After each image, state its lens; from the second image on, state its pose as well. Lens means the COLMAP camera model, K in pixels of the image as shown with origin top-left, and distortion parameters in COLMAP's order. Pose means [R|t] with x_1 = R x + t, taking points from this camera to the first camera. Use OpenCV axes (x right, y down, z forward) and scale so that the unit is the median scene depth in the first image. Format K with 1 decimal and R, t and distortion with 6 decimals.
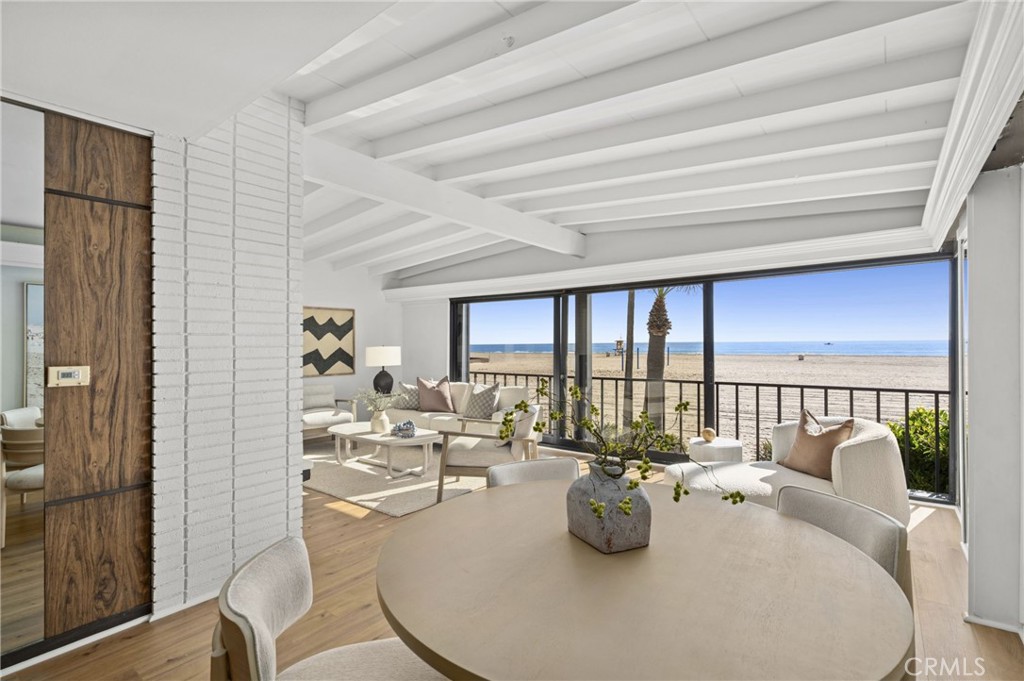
lens RADIAL K [[476.6, 0, 519.1], [0, 476.6, 335.1], [0, 0, 1]] dist [0.002938, -0.000603]
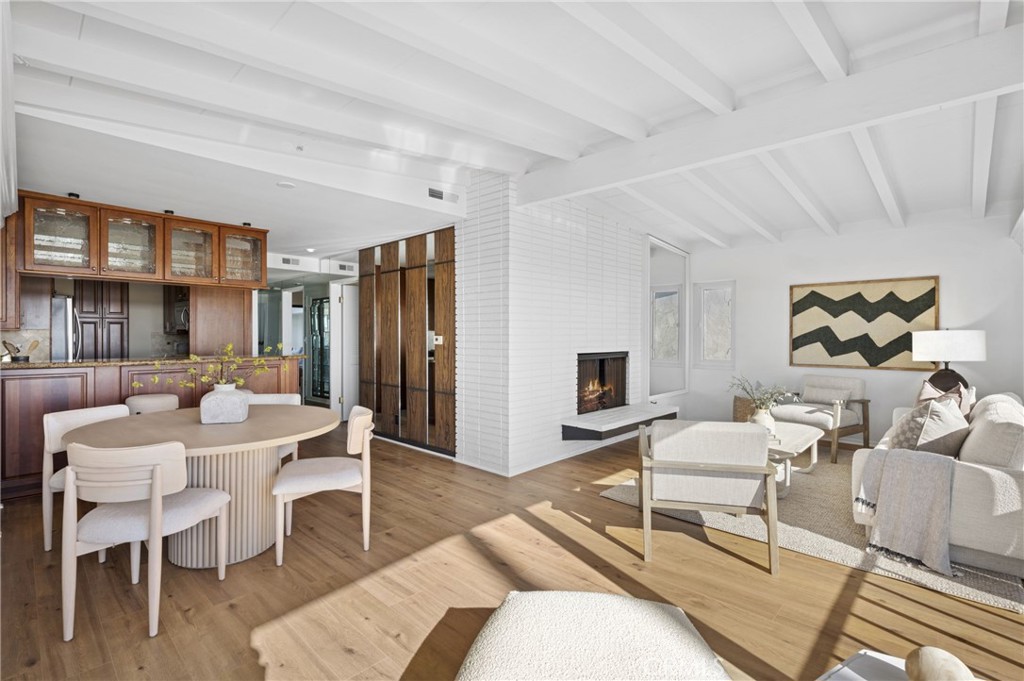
lens RADIAL K [[476.6, 0, 513.2], [0, 476.6, 330.2], [0, 0, 1]] dist [0.002938, -0.000603]
pose [[-0.115174, 0.001687, -0.993344, 0.457317], [0.017787, 0.999842, -0.000364, 0.014609], [0.993186, -0.017711, -0.115185, 0.550883]]
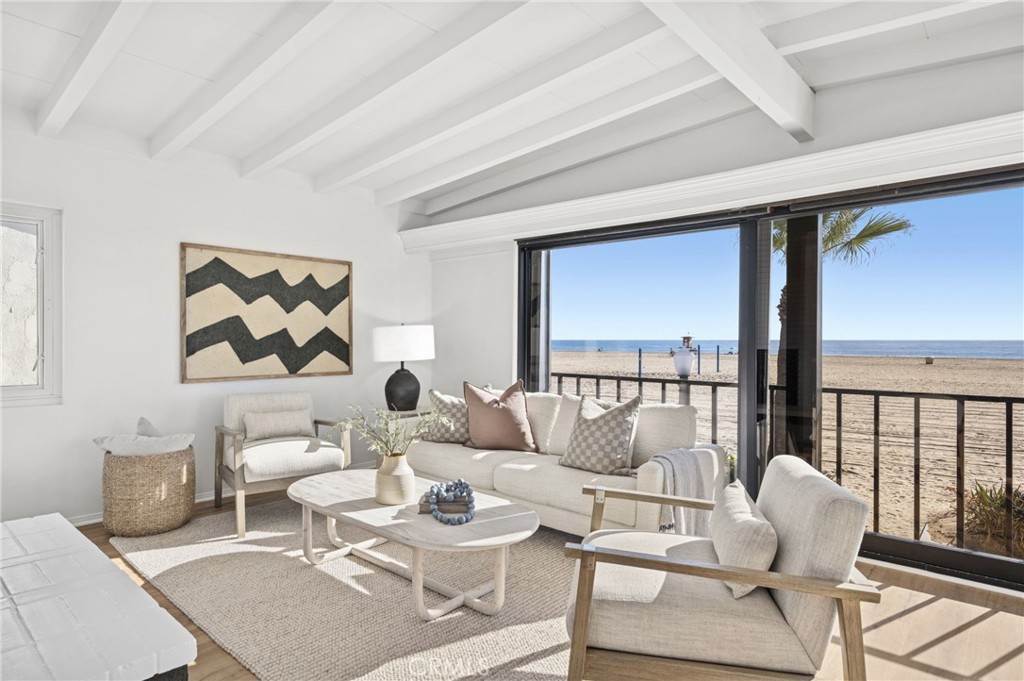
lens RADIAL K [[566.8, 0, 510.7], [0, 566.8, 342.7], [0, 0, 1]] dist [0.010637, -0.000121]
pose [[0.996798, 0.011124, -0.079179, -0.112894], [-0.009207, 0.999657, 0.024532, 0.028946], [0.079425, -0.023724, 0.996559, 0.379054]]
